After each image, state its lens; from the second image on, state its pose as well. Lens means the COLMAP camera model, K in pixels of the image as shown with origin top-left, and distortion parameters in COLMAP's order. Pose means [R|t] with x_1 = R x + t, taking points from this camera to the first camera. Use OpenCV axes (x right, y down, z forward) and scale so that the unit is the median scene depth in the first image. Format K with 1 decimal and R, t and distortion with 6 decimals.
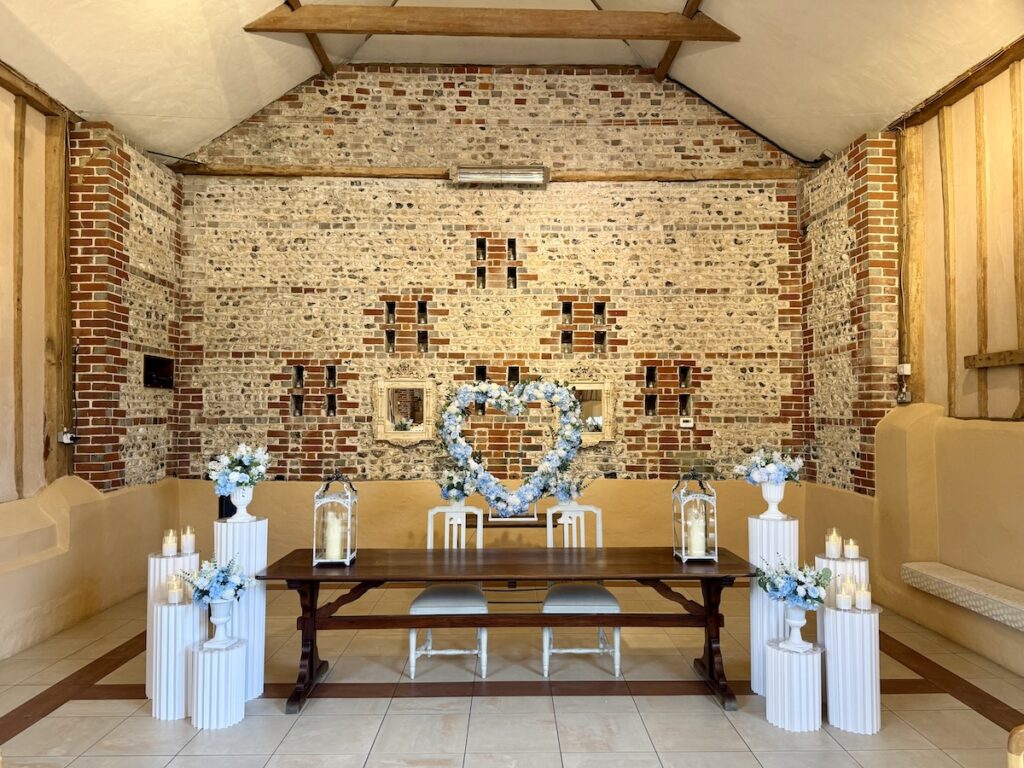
lens RADIAL K [[745.7, 0, 512.0], [0, 745.7, 384.0], [0, 0, 1]] dist [0.093735, -0.003247]
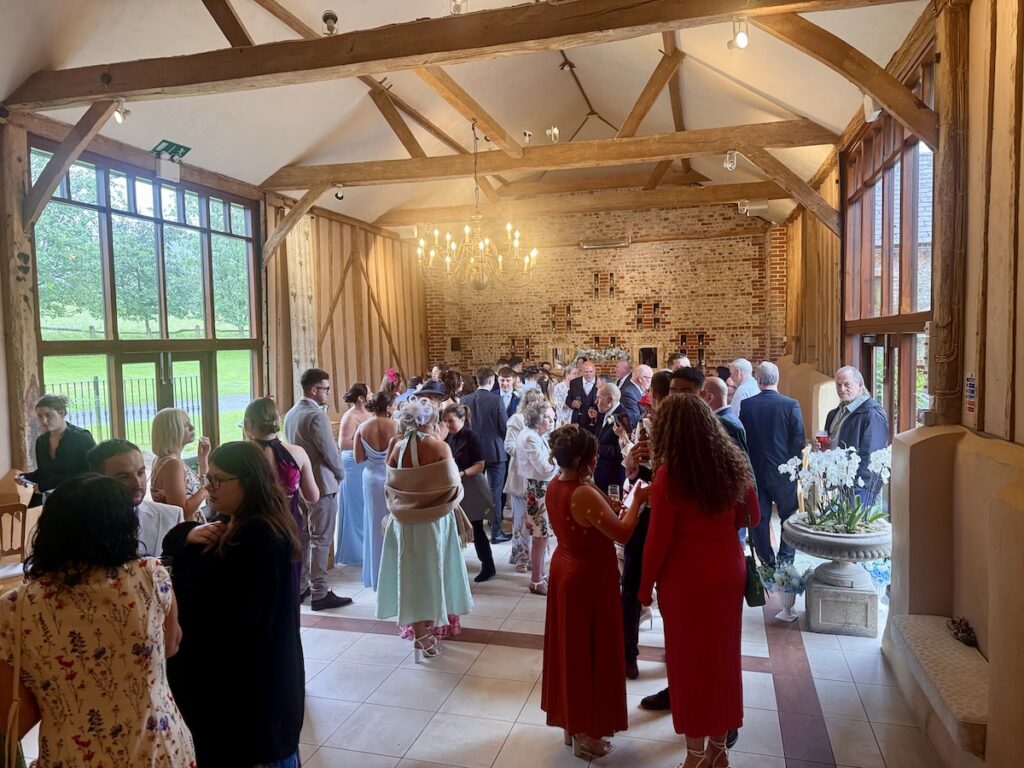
lens RADIAL K [[727.2, 0, 512.0], [0, 727.2, 384.0], [0, 0, 1]] dist [-0.002788, -0.007128]
pose [[0.953236, -0.000540, -0.302227, 0.333533], [0.030351, 0.995114, 0.093951, -0.088045], [0.300699, -0.098731, 0.948595, -0.960991]]
